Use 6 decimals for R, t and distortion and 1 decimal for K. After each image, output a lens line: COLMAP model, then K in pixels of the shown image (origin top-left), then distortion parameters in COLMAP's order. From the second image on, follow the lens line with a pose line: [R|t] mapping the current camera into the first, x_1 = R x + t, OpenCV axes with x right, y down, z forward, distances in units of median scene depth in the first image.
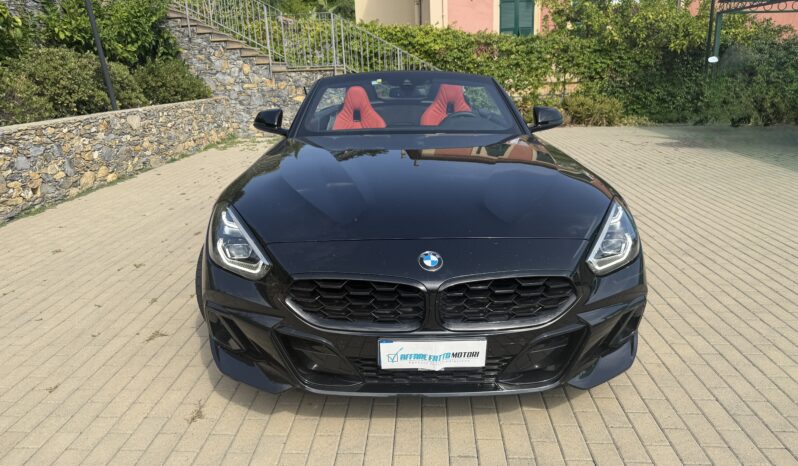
lens RADIAL K [[571.3, 0, 395.8], [0, 571.3, 221.9], [0, 0, 1]] dist [0.011452, -0.033888]
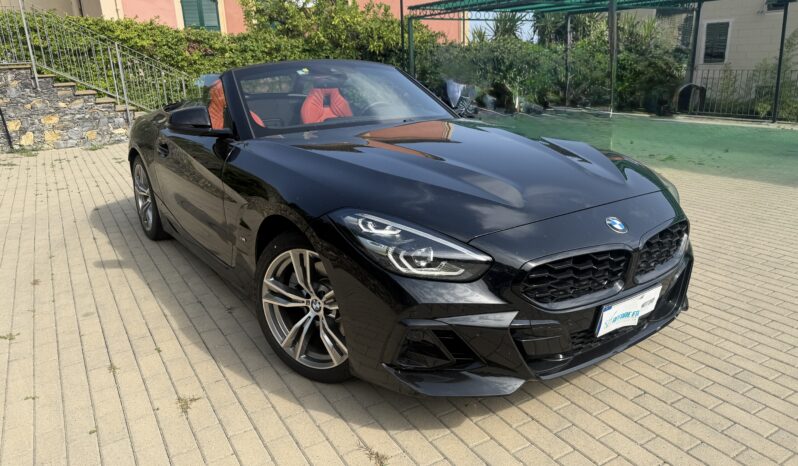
lens RADIAL K [[568.2, 0, 395.0], [0, 568.2, 235.5], [0, 0, 1]] dist [0.002071, -0.025601]
pose [[0.828983, -0.155706, 0.537161, -0.205045], [0.145089, 0.987454, 0.062320, -0.010316], [-0.540126, 0.026274, 0.841174, 0.077005]]
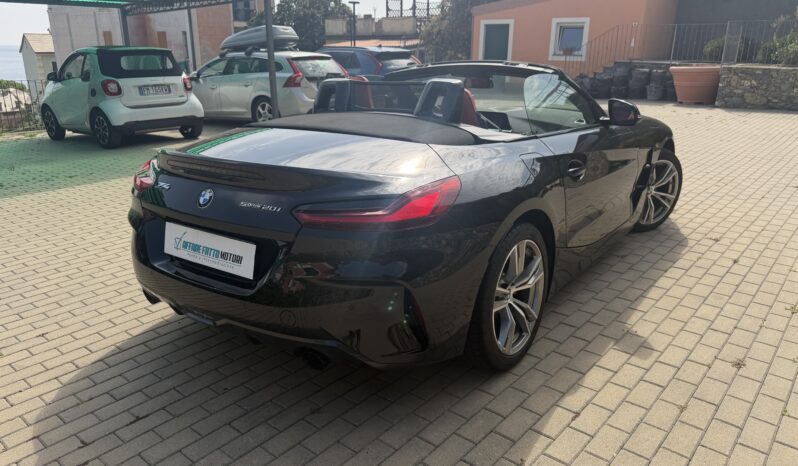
lens RADIAL K [[576.1, 0, 397.2], [0, 576.1, 232.2], [0, 0, 1]] dist [-0.000561, -0.002246]
pose [[-0.794394, -0.147314, 0.589268, -0.225071], [0.187379, 0.863391, 0.468449, -0.236308], [-0.577778, 0.482550, -0.658269, 0.862453]]
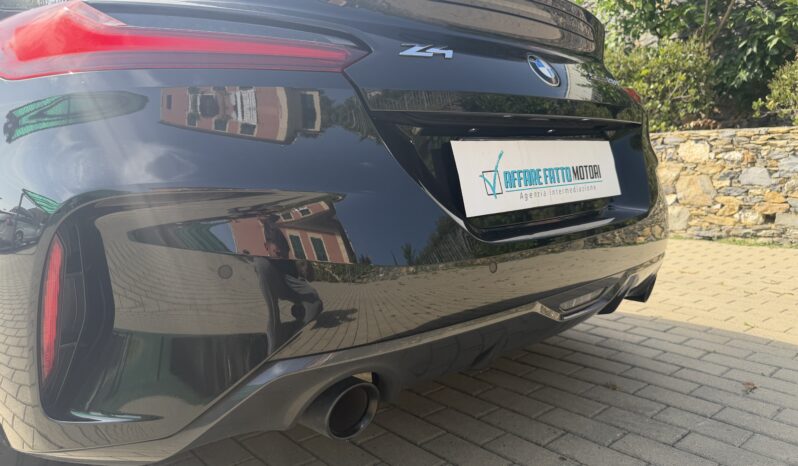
lens RADIAL K [[574.3, 0, 398.7], [0, 574.3, 235.0], [0, 0, 1]] dist [0.008195, 0.001430]
pose [[-0.725642, 0.128784, -0.675913, 0.136302], [-0.131686, 0.938177, 0.320129, -0.141463], [0.675353, 0.321308, -0.663822, 0.809343]]
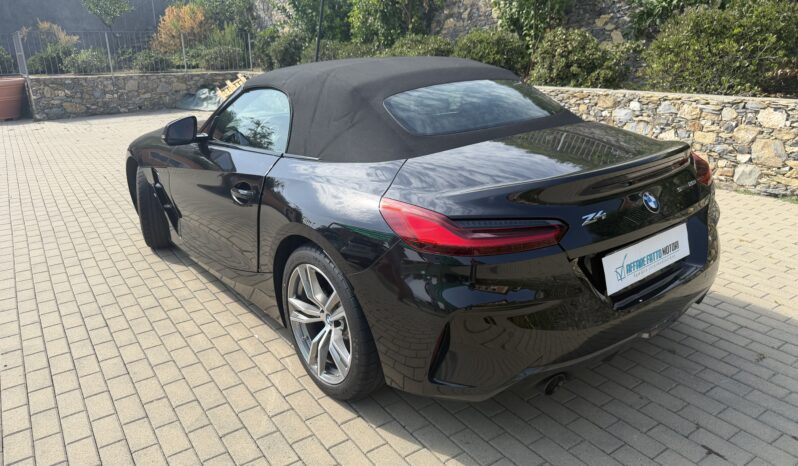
lens RADIAL K [[574.3, 0, 398.7], [0, 574.3, 235.0], [0, 0, 1]] dist [0.008195, 0.001430]
pose [[-0.795541, 0.238164, -0.557129, 0.245276], [-0.104521, 0.851778, 0.513371, -0.245961], [0.596817, 0.466639, -0.652731, 0.833509]]
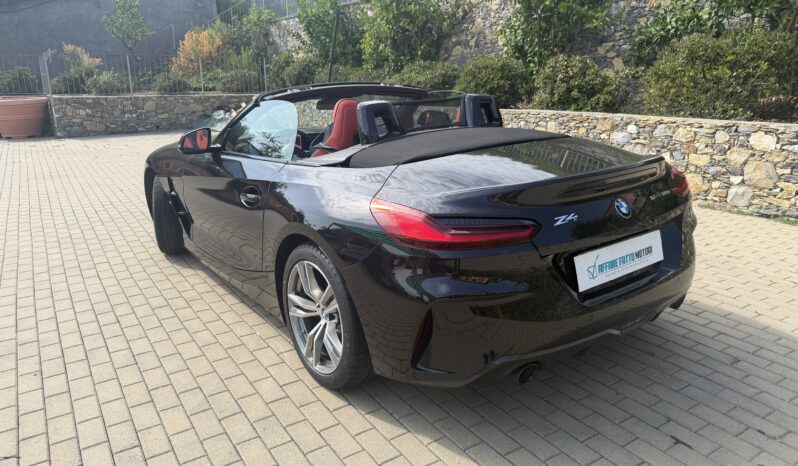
lens RADIAL K [[570.6, 0, 399.0], [0, 570.6, 233.0], [0, 0, 1]] dist [0.021043, -0.007575]
pose [[-0.808930, 0.199171, -0.553139, 0.251665], [-0.110656, 0.872467, 0.475980, -0.247015], [0.577397, 0.446242, -0.683725, 0.858358]]
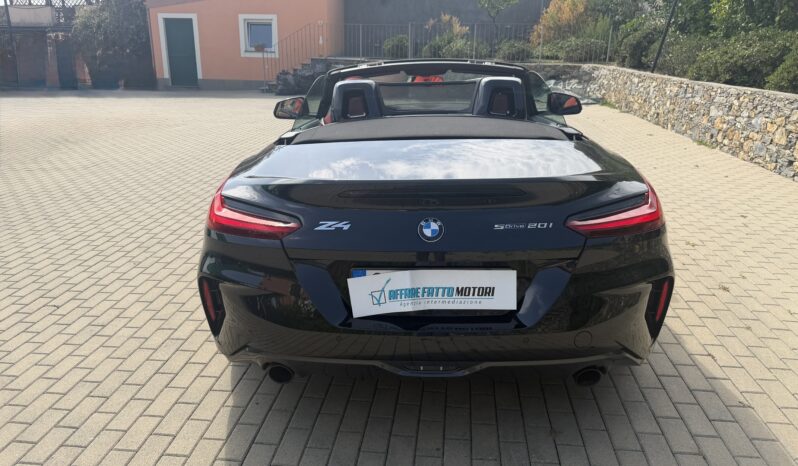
lens RADIAL K [[574.3, 0, 398.7], [0, 574.3, 235.0], [0, 0, 1]] dist [0.008195, 0.001430]
pose [[-0.998090, 0.014025, 0.060166, 0.009926], [0.044663, 0.836669, 0.545885, -0.260860], [-0.042683, 0.547529, -0.835697, 0.917439]]
